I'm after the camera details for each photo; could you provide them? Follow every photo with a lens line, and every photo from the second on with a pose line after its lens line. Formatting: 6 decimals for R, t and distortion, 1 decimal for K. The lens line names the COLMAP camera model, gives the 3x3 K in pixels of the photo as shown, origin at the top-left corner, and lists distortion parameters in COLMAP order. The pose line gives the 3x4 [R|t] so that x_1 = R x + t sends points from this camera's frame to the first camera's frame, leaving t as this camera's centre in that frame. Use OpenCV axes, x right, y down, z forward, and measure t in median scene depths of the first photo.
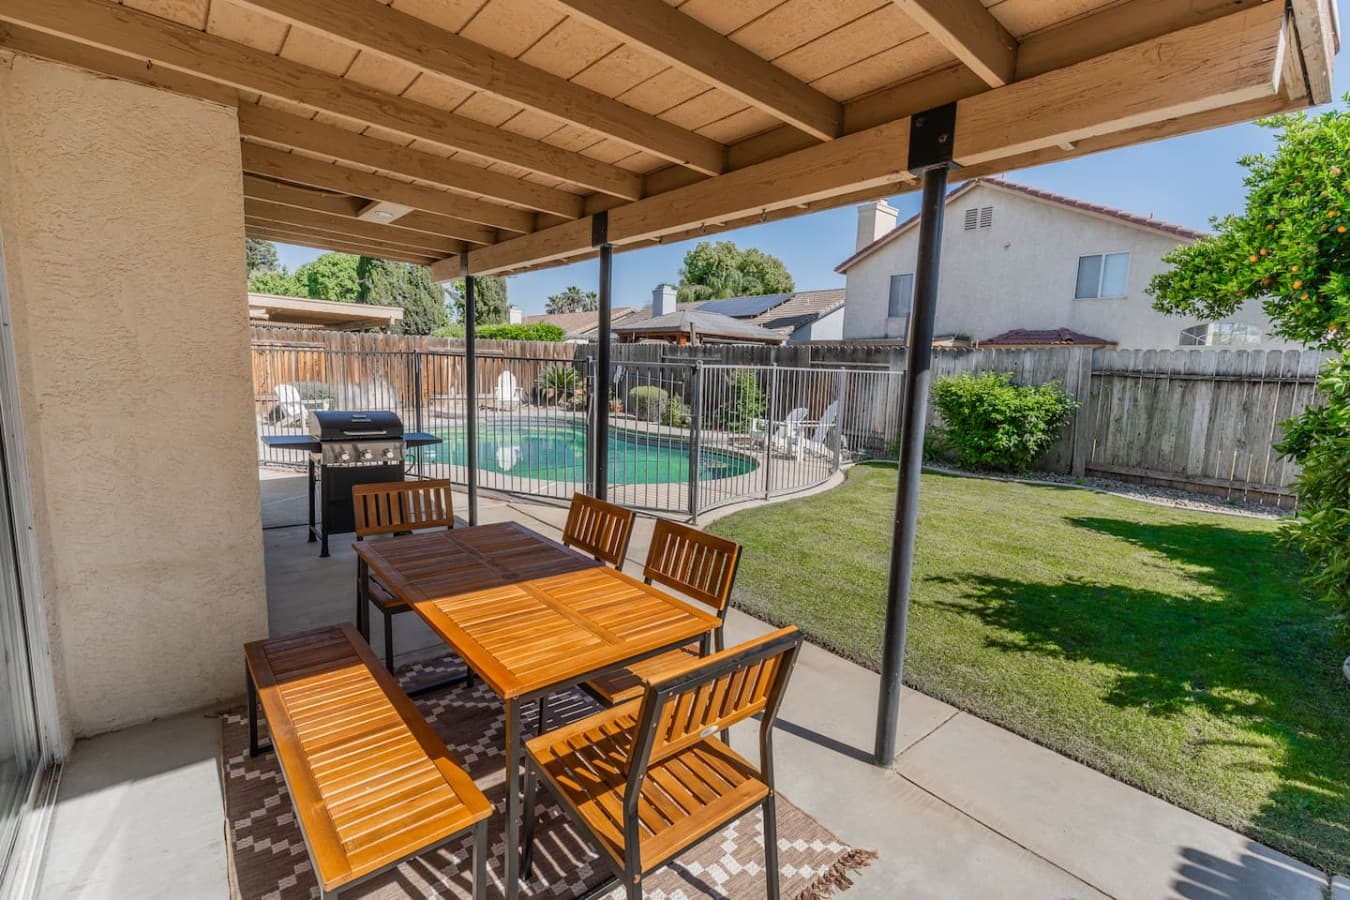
lens RADIAL K [[611.3, 0, 687.0], [0, 611.3, 447.5], [0, 0, 1]] dist [-0.000943, 0.000307]
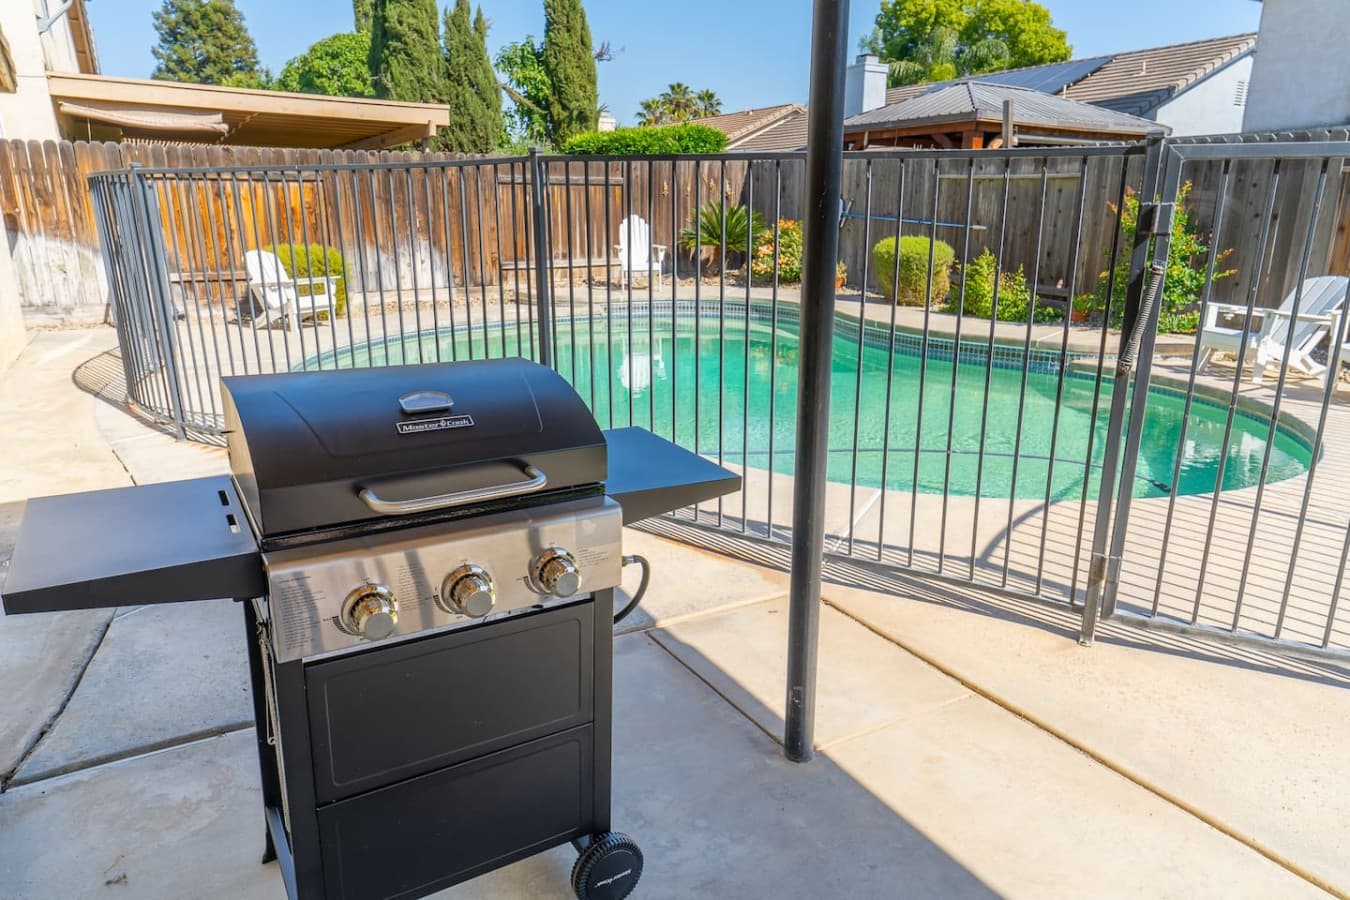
lens RADIAL K [[849.5, 0, 672.9], [0, 849.5, 451.6], [0, 0, 1]] dist [0.001426, -0.000490]
pose [[0.985857, 0.015010, -0.166917, -0.122620], [0.009412, 0.989451, 0.144563, -0.023303], [0.167326, -0.144089, 0.975316, 0.221580]]
